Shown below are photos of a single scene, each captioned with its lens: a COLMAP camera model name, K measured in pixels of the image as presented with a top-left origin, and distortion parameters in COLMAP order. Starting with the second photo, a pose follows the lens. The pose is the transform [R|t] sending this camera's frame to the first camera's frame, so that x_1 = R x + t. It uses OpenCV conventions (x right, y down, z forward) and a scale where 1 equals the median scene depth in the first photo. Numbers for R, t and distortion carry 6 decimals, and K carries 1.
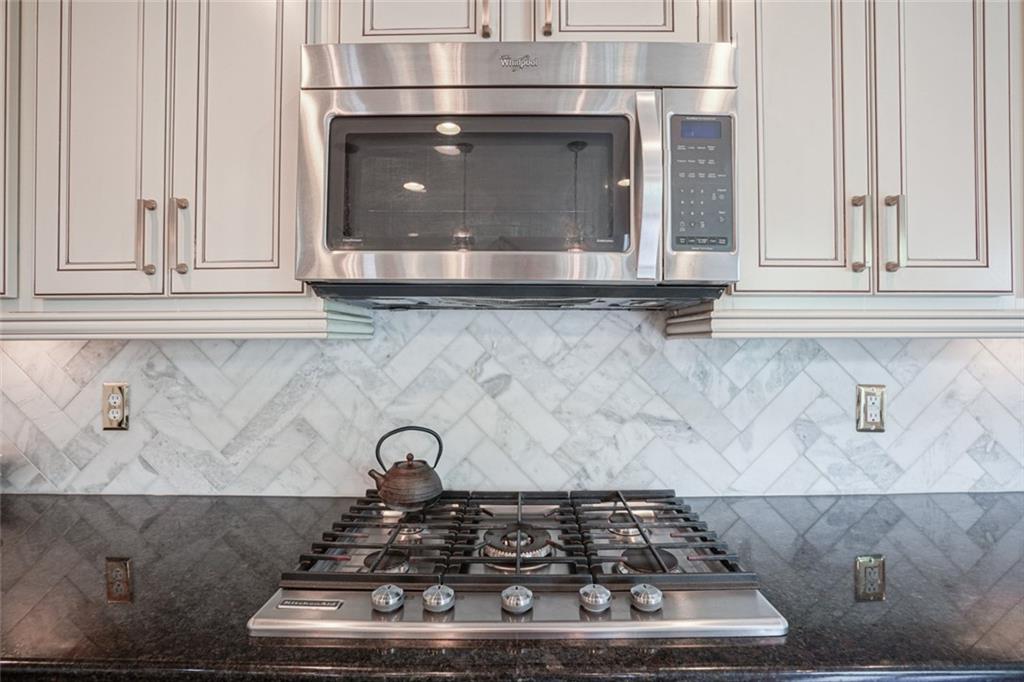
lens RADIAL K [[480.0, 0, 516.4], [0, 480.0, 343.6], [0, 0, 1]] dist [-0.053732, 0.017684]
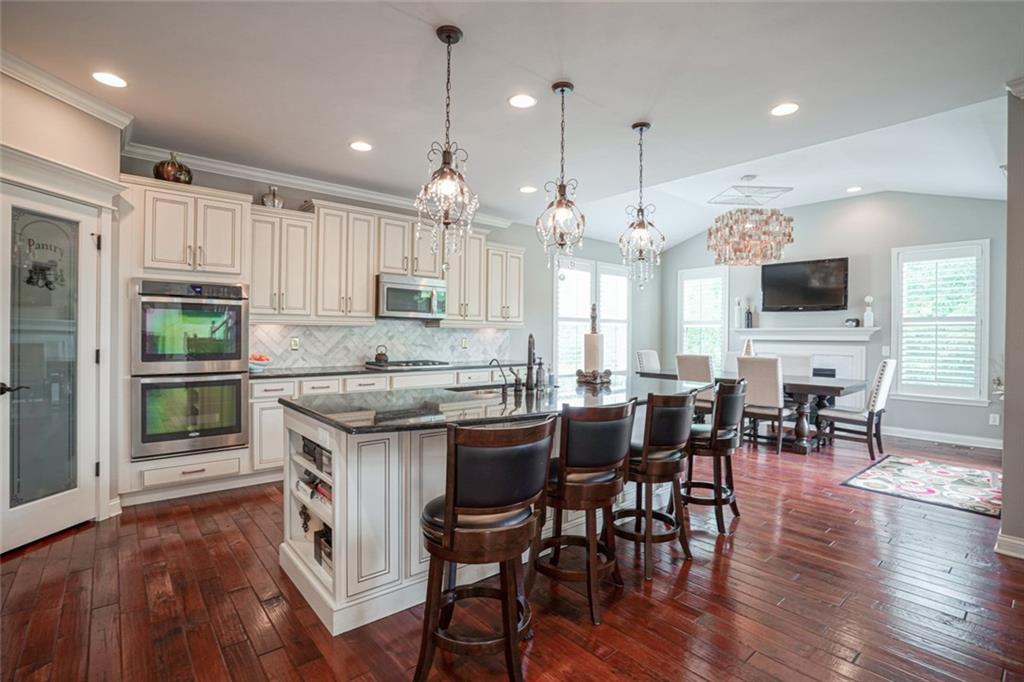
lens RADIAL K [[480.0, 0, 518.6], [0, 480.0, 340.8], [0, 0, 1]] dist [-0.053732, 0.017684]
pose [[0.739590, -0.000475, 0.673058, -2.050523], [-0.009288, 0.999897, 0.010912, 0.057915], [-0.672994, -0.014322, 0.739509, -2.881218]]
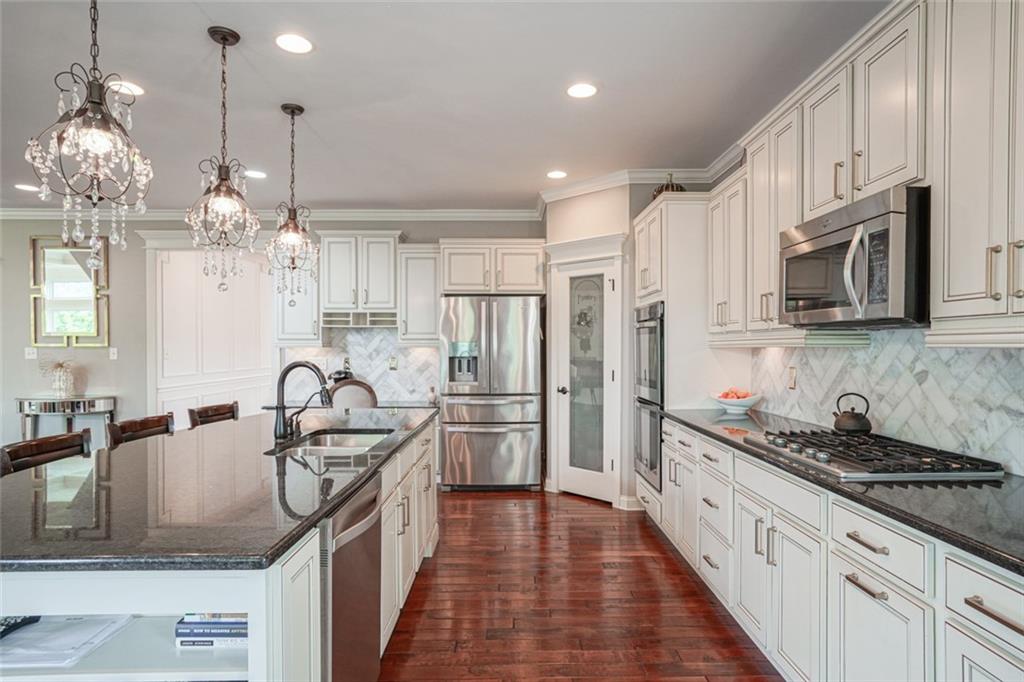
lens RADIAL K [[582.5, 0, 524.5], [0, 582.5, 351.2], [0, 0, 1]] dist [-0.017436, 0.009680]
pose [[0.044589, 0.010142, -0.998954, 1.754813], [-0.004159, 0.999942, 0.009966, -0.009381], [0.998997, 0.003710, 0.044629, -0.353224]]
